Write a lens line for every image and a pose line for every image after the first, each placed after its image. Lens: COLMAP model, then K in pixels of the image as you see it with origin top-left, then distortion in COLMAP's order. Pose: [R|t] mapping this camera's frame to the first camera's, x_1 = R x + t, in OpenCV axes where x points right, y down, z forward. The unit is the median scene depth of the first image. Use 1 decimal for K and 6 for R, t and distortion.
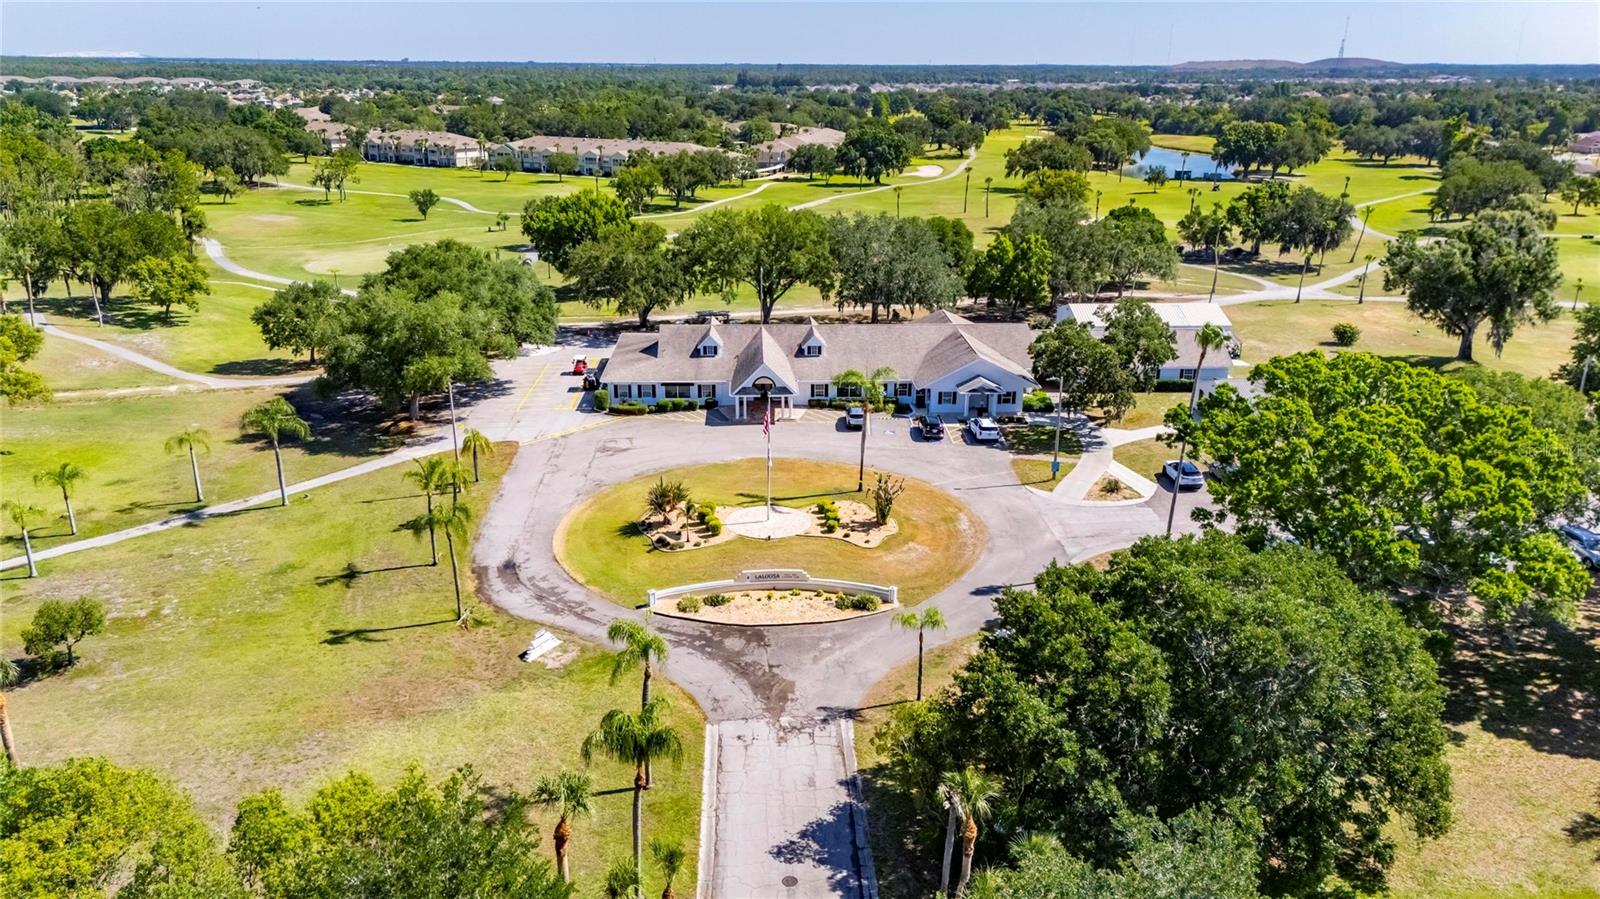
lens RADIAL K [[1170.9, 0, 794.0], [0, 1170.9, 447.8], [0, 0, 1]] dist [0.072731, -0.069196]
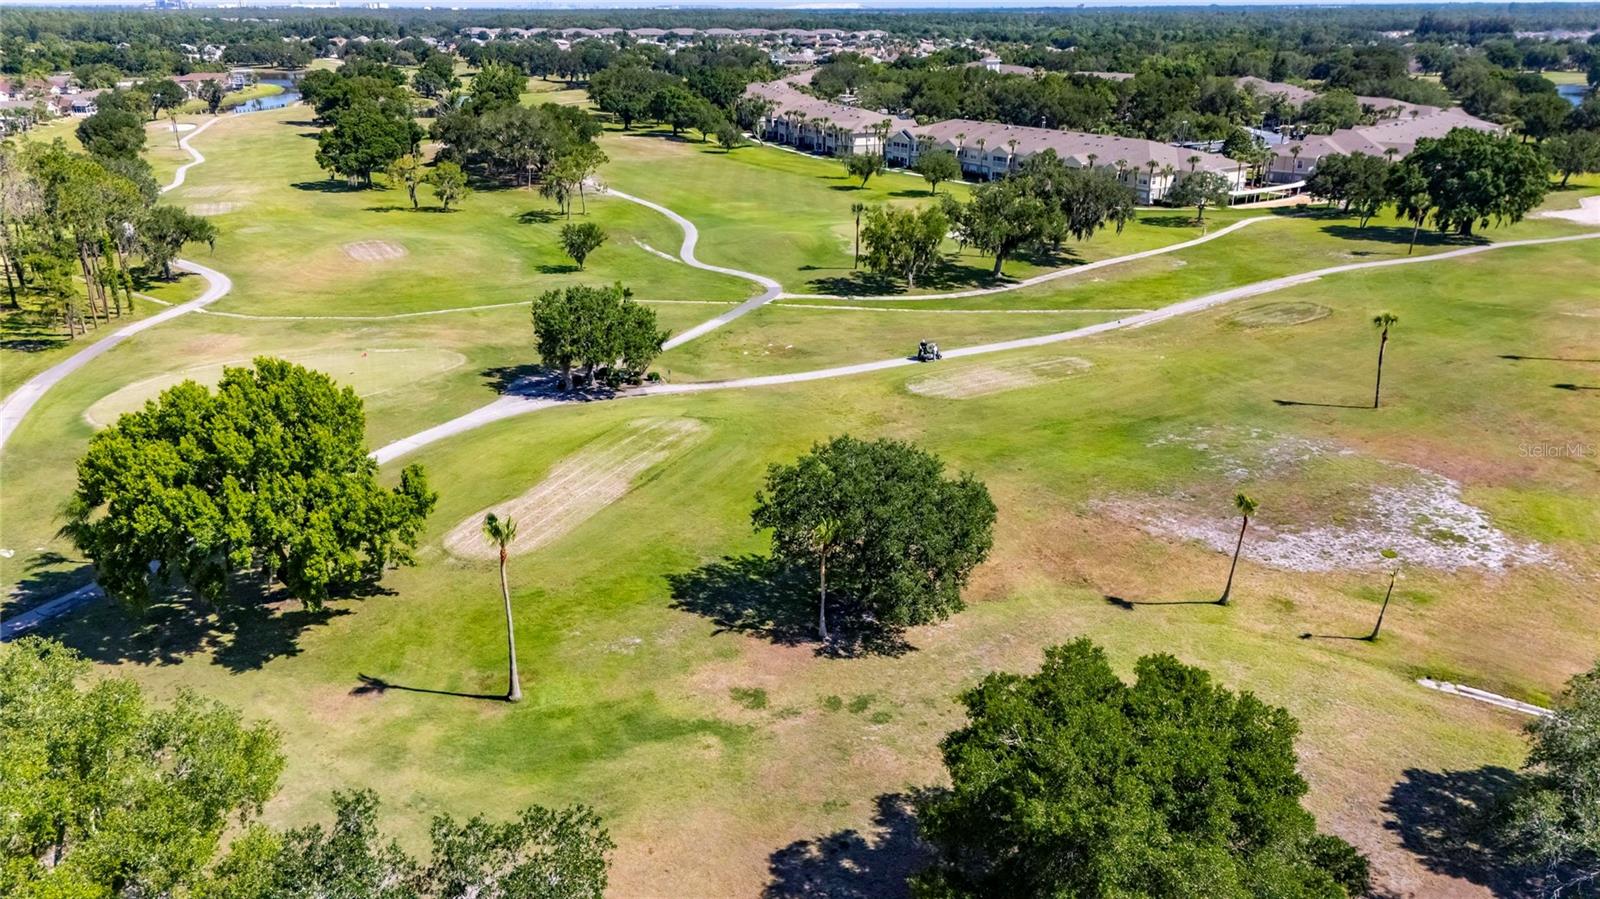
lens RADIAL K [[1170.9, 0, 803.1], [0, 1170.9, 446.9], [0, 0, 1]] dist [0.072731, -0.069196]
pose [[0.861773, 0.169635, -0.478092, 0.255147], [-0.150355, 0.985498, 0.078654, -0.379402], [0.484501, 0.004102, 0.874781, 1.142019]]
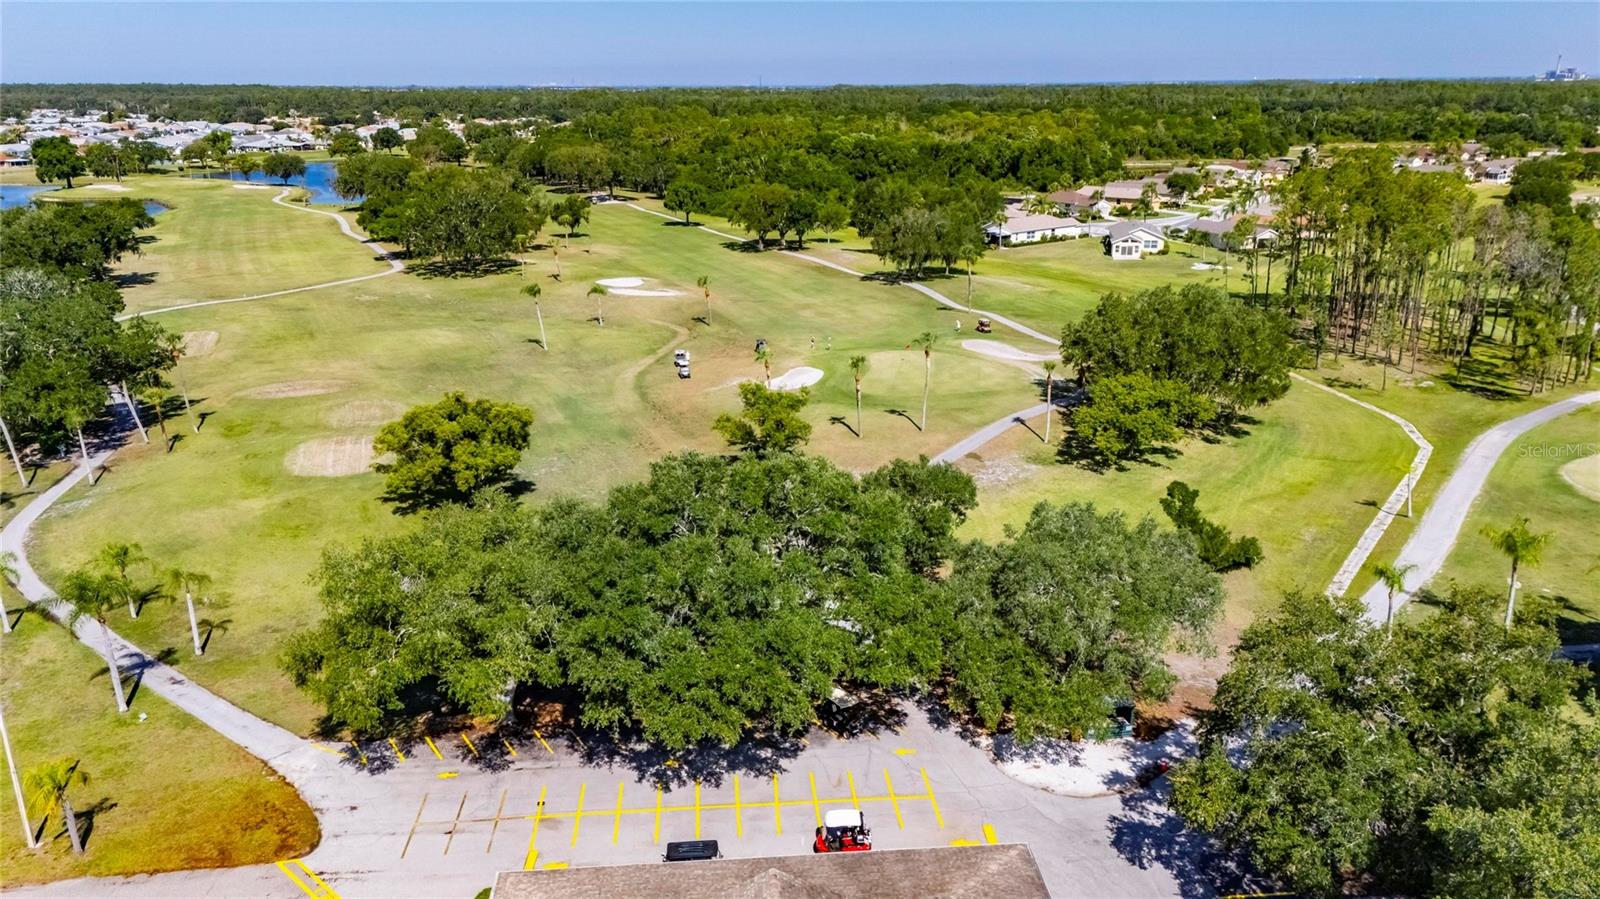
lens RADIAL K [[1170.9, 0, 798.6], [0, 1170.9, 451.3], [0, 0, 1]] dist [0.072731, -0.069196]
pose [[0.033399, 0.290940, -0.956158, 0.195581], [-0.304832, 0.914072, 0.267486, -0.330419], [0.951820, 0.282534, 0.119217, 0.997945]]
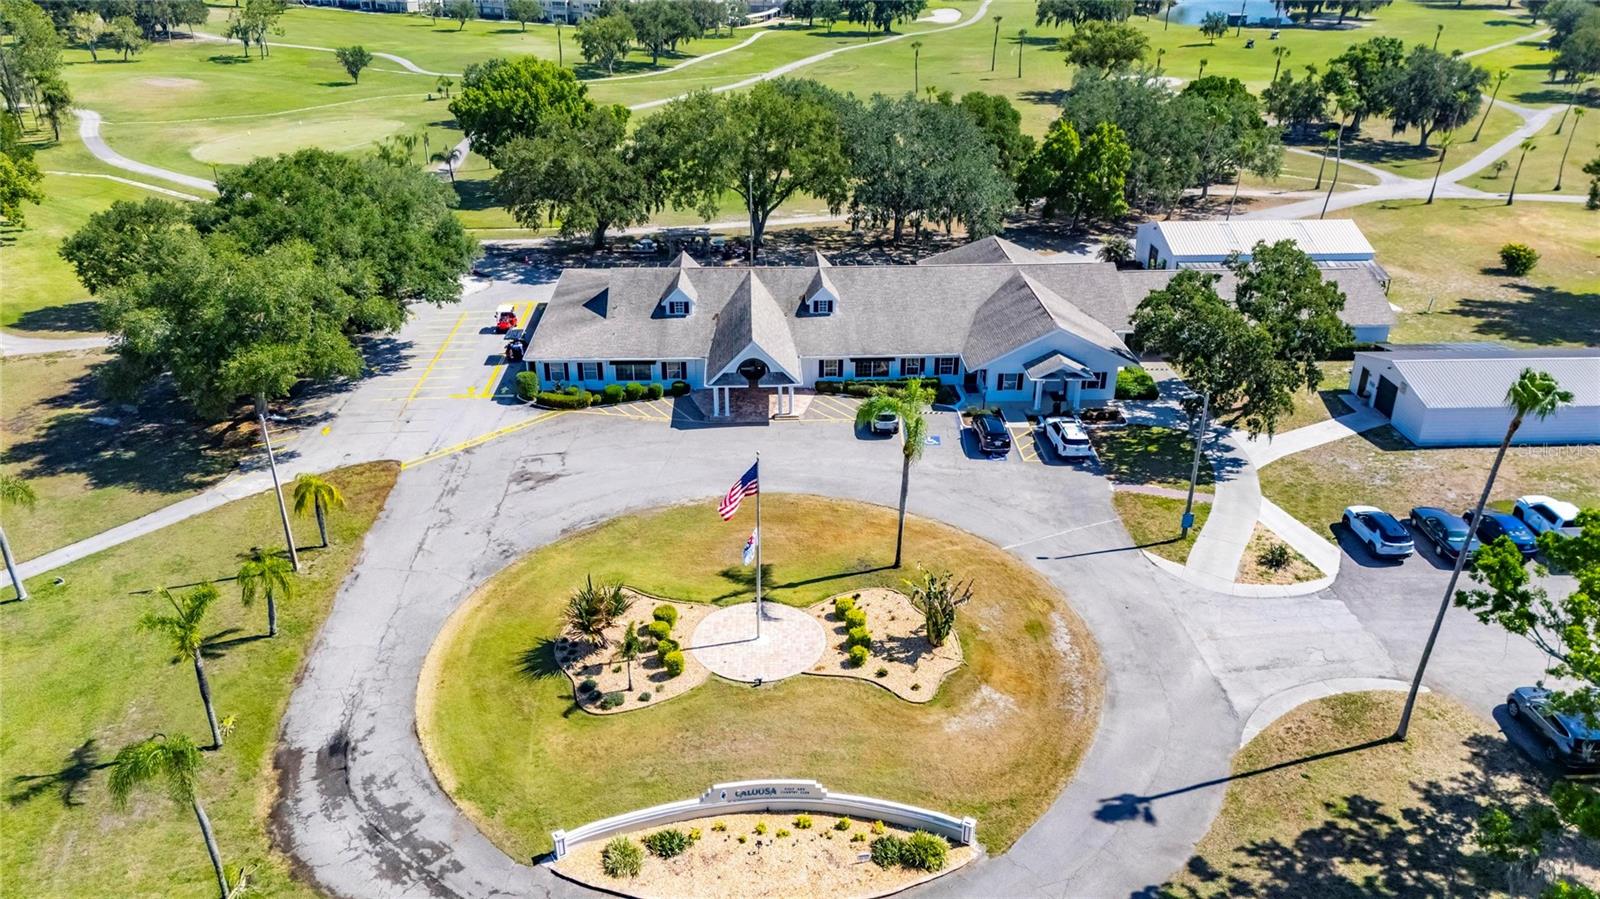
lens RADIAL K [[1170.9, 0, 793.3], [0, 1170.9, 441.8], [0, 0, 1]] dist [0.072731, -0.069196]
pose [[0.999990, -0.004131, 0.001394, -0.002561], [0.003928, 0.992359, 0.123319, -0.094448], [-0.001892, -0.123312, 0.992366, 0.282988]]
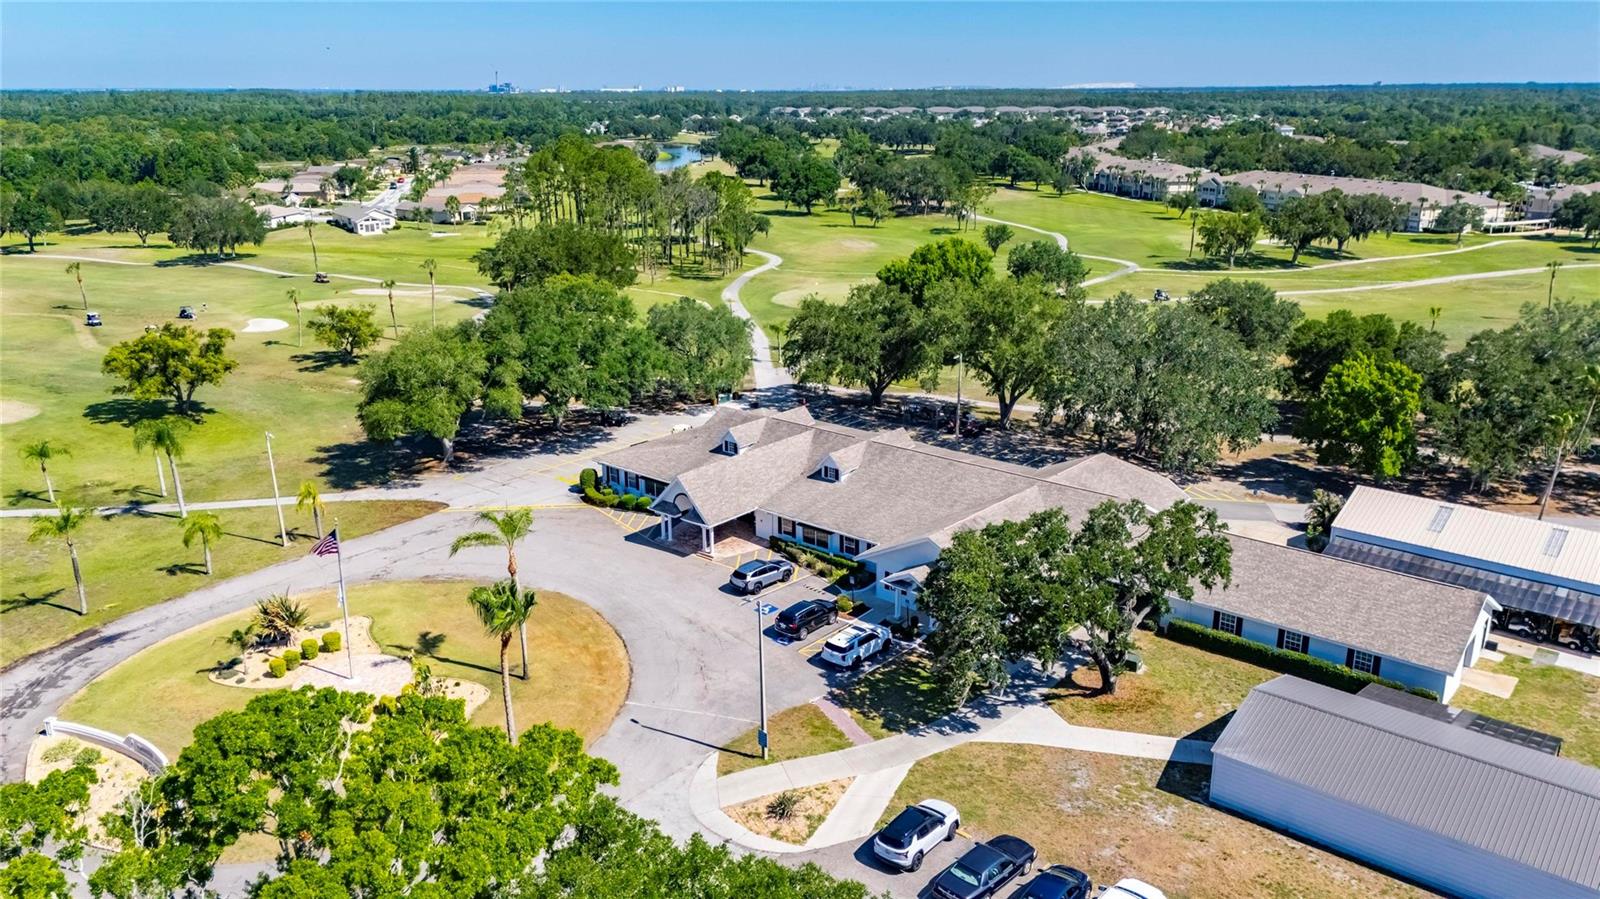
lens RADIAL K [[1170.9, 0, 807.0], [0, 1170.9, 444.3], [0, 0, 1]] dist [0.072731, -0.069196]
pose [[0.734211, 0.186918, -0.652684, 0.514384], [-0.201943, 0.977967, 0.052906, -0.144835], [0.648192, 0.092961, 0.755781, 0.447566]]
